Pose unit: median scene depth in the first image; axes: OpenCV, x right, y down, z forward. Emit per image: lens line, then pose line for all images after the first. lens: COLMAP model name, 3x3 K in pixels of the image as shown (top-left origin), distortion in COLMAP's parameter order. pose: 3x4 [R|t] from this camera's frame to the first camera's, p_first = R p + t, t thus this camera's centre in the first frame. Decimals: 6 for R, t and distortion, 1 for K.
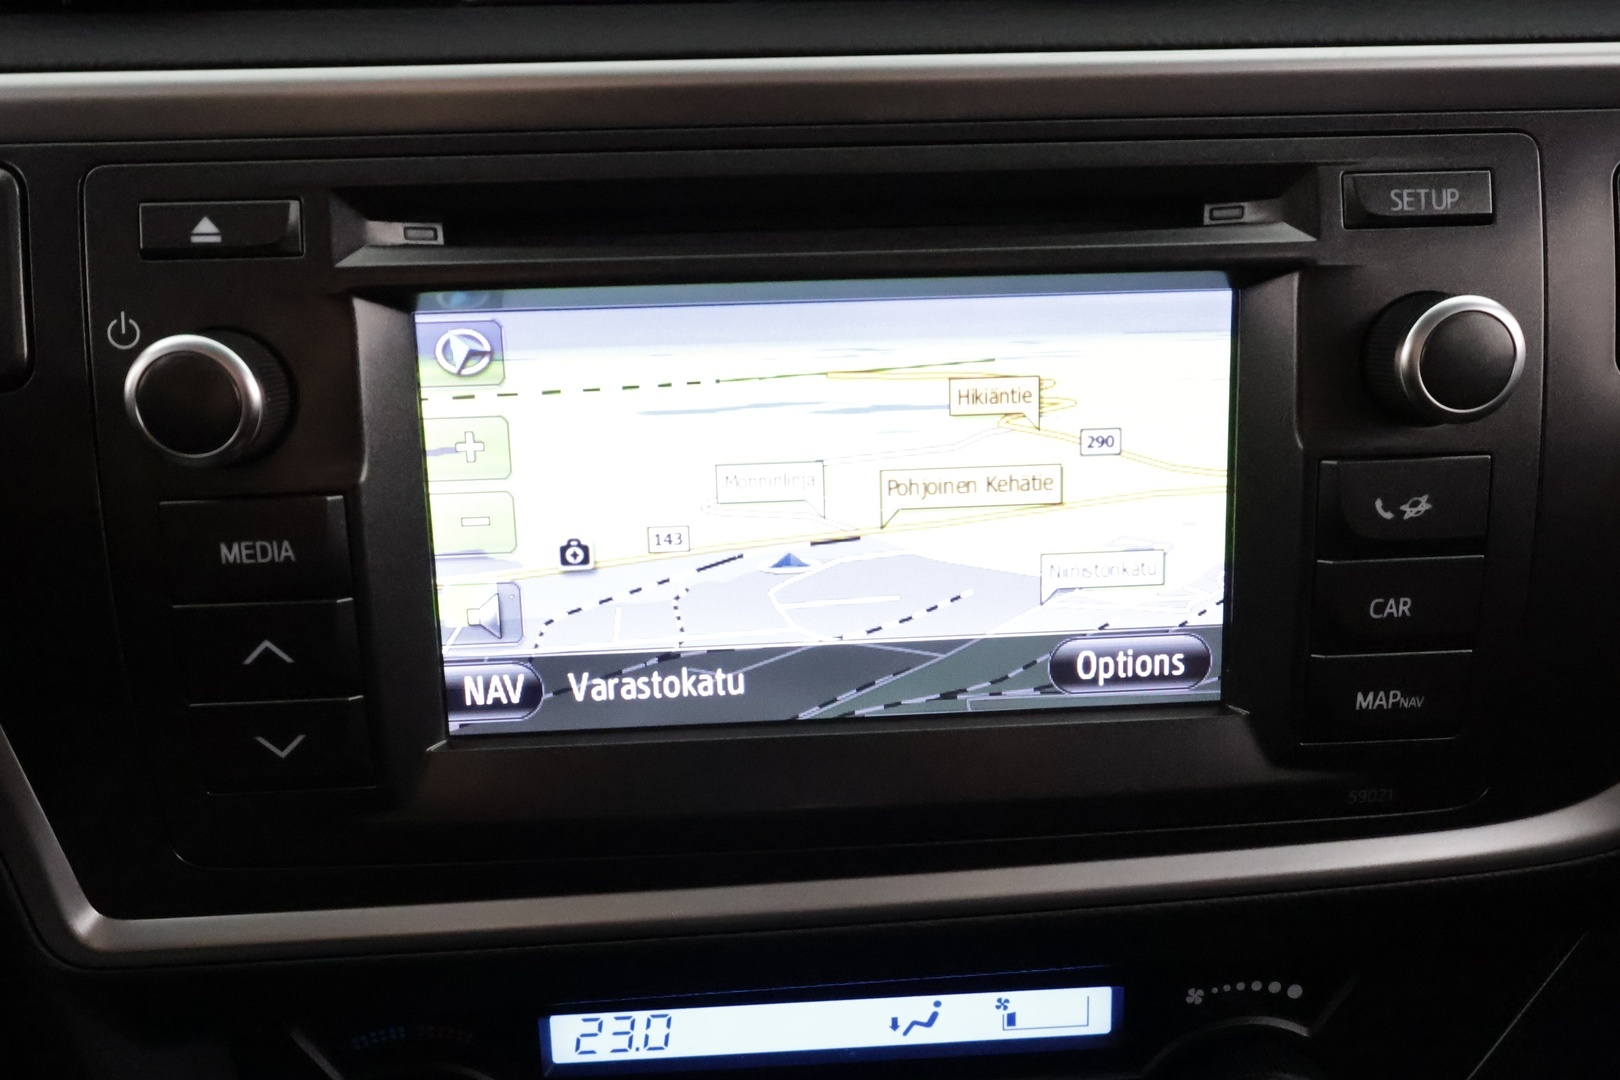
lens RADIAL K [[1261.1, 0, 804.0], [0, 1261.1, 538.7], [0, 0, 1]] dist [0.009280, 0.003954]
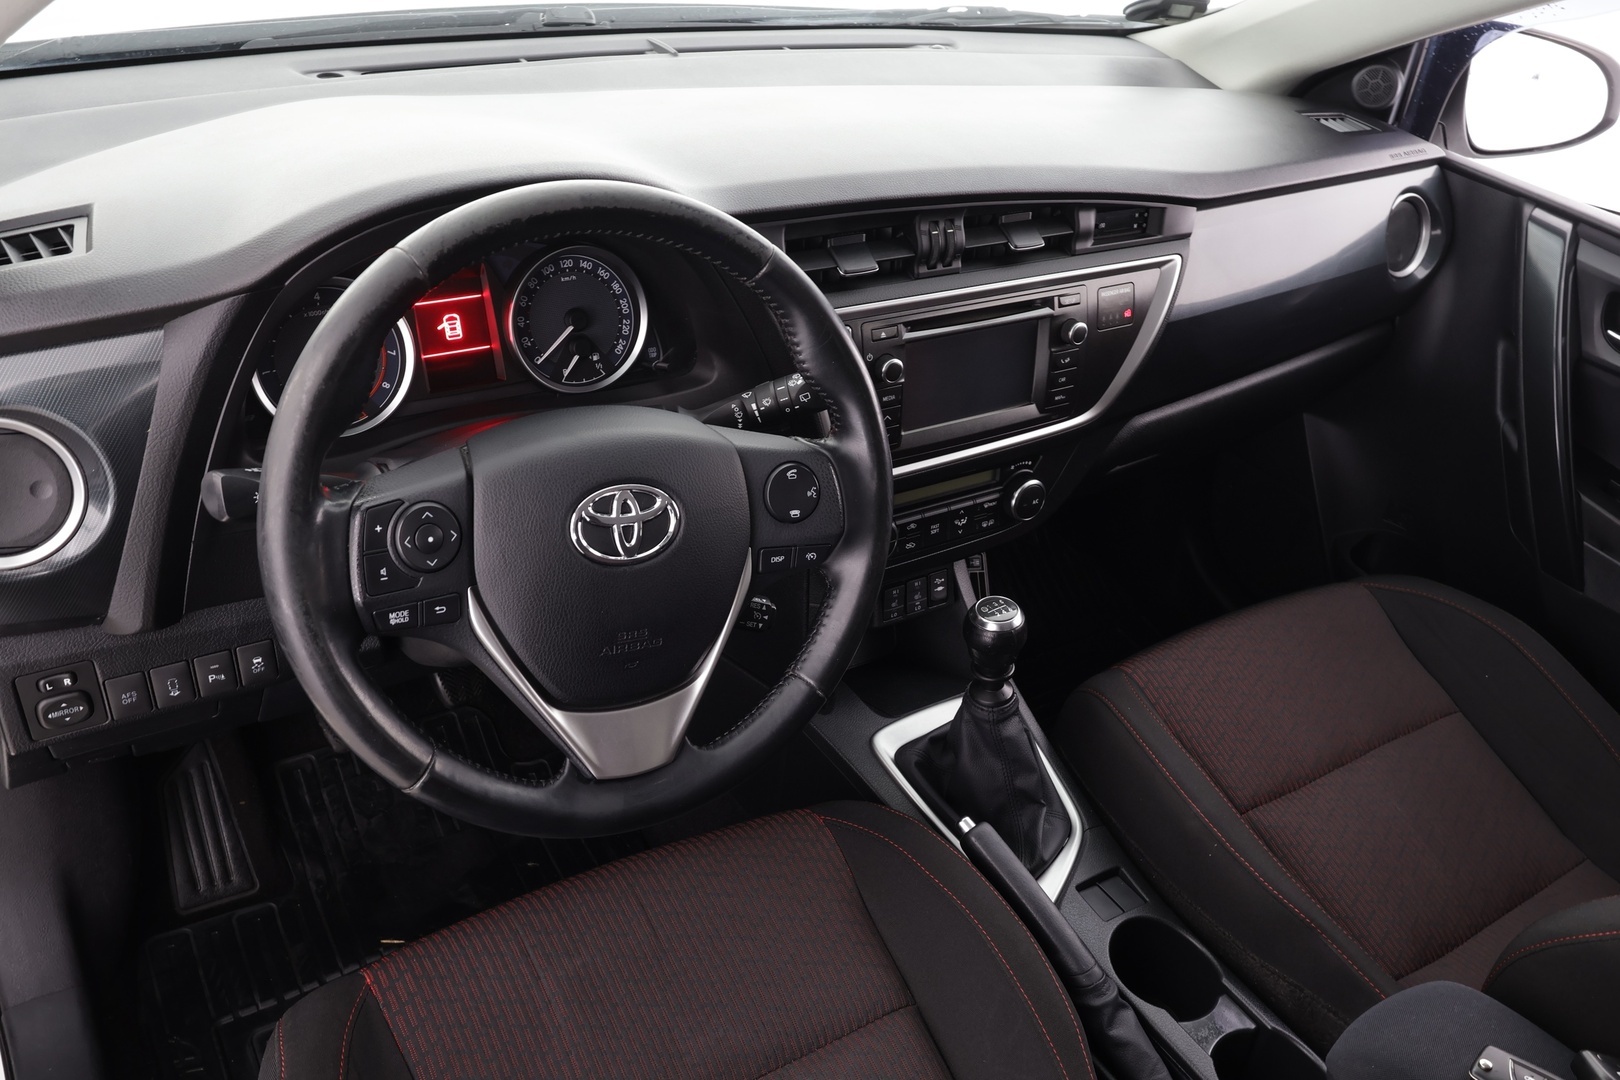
lens RADIAL K [[1261.1, 0, 806.7], [0, 1261.1, 546.4], [0, 0, 1]] dist [0.009280, 0.003954]
pose [[0.863361, -0.184538, 0.469631, -2.996724], [0.055387, 0.959759, 0.275308, -0.772337], [-0.501537, -0.211679, 0.838840, -2.950213]]
